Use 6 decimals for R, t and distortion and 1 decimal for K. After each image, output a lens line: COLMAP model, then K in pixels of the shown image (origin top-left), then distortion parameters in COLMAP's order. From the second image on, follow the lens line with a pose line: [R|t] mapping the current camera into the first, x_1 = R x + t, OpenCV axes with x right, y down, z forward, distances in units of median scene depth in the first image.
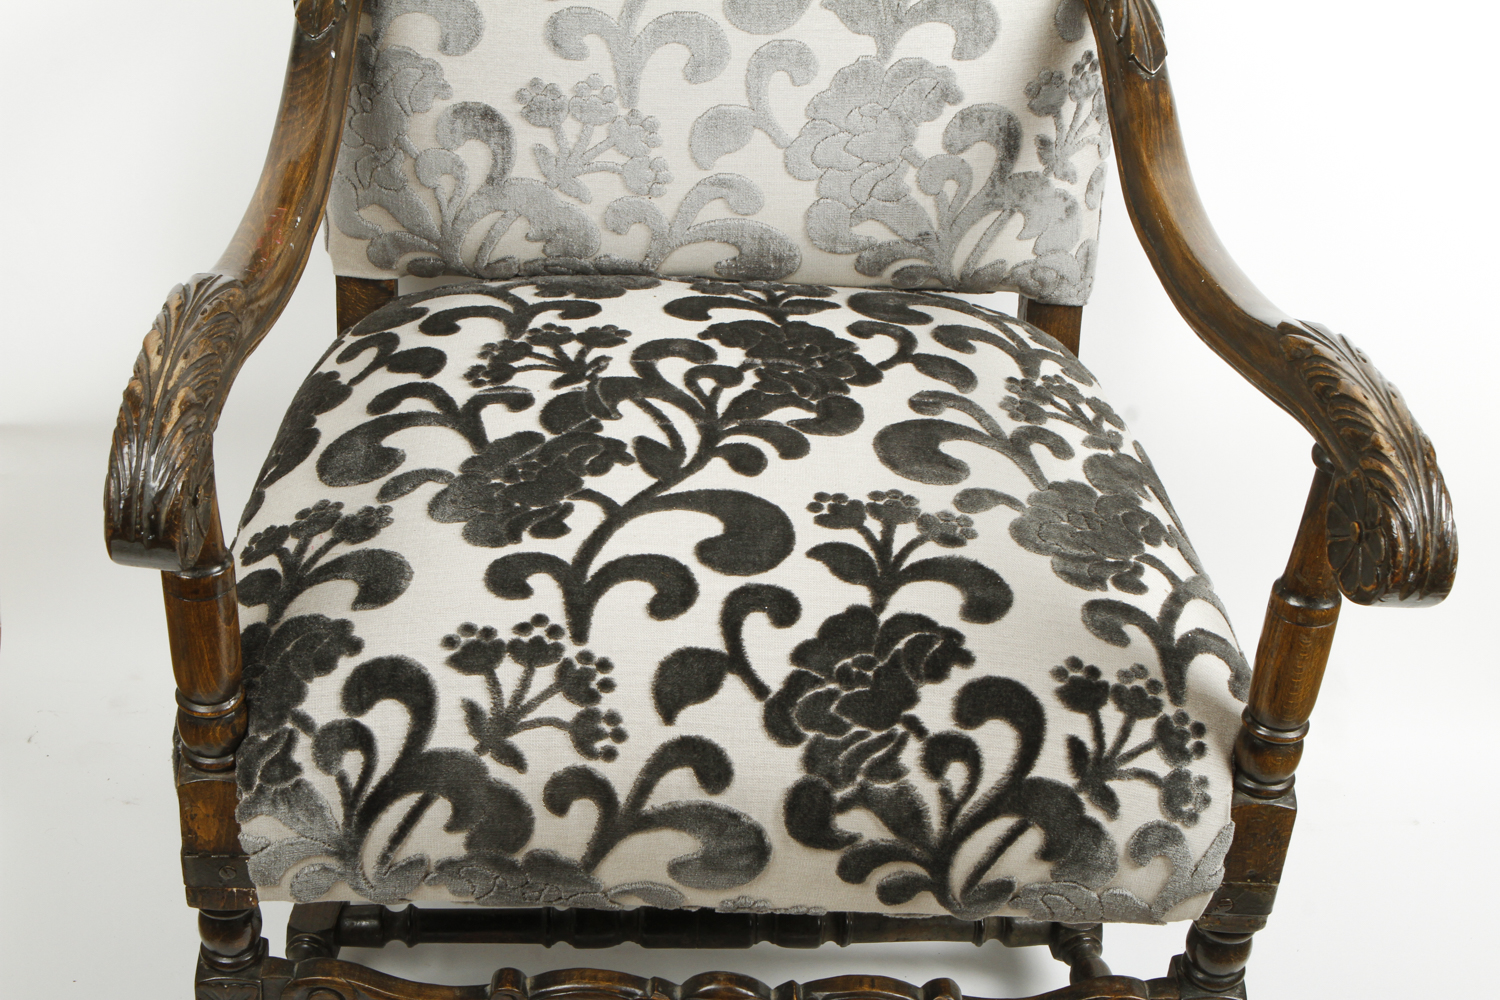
lens RADIAL K [[2430.7, 0, 744.4], [0, 2430.7, 493.0], [0, 0, 1]] dist [-0.064161, 0.000000]
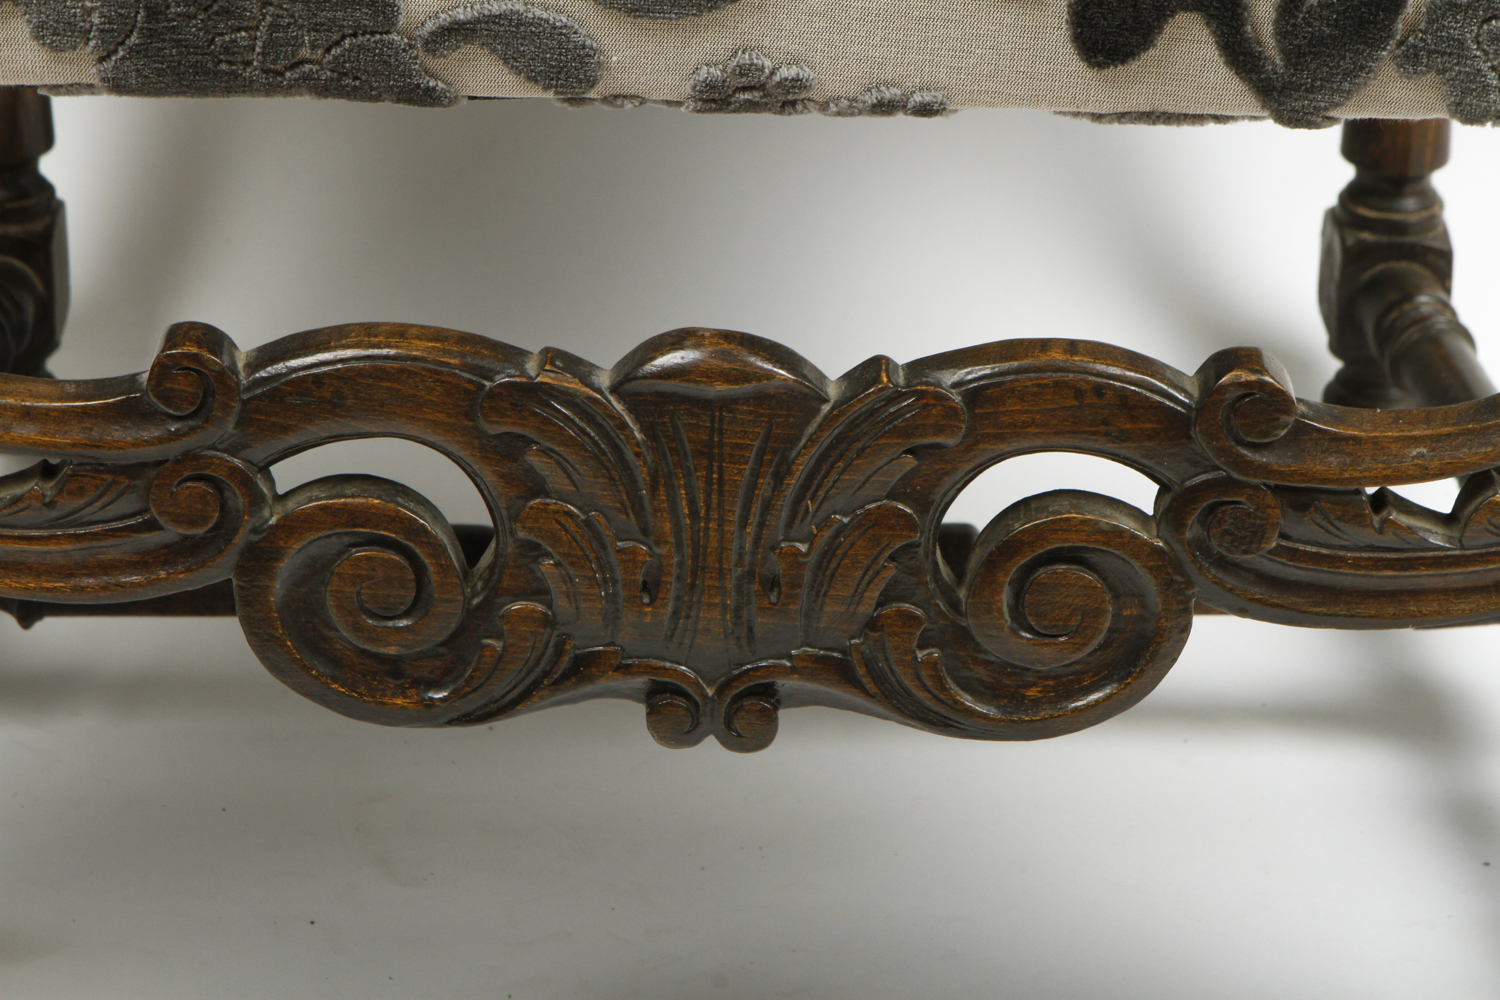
lens RADIAL K [[4662.6, 0, 754.4], [0, 4662.6, 489.9], [0, 0, 1]] dist [0.221931, 0.000000]
pose [[0.999035, -0.020275, -0.038952, 0.030544], [0.014938, 0.991039, -0.132731, 0.346158], [0.041294, 0.132022, 0.990386, 0.222726]]
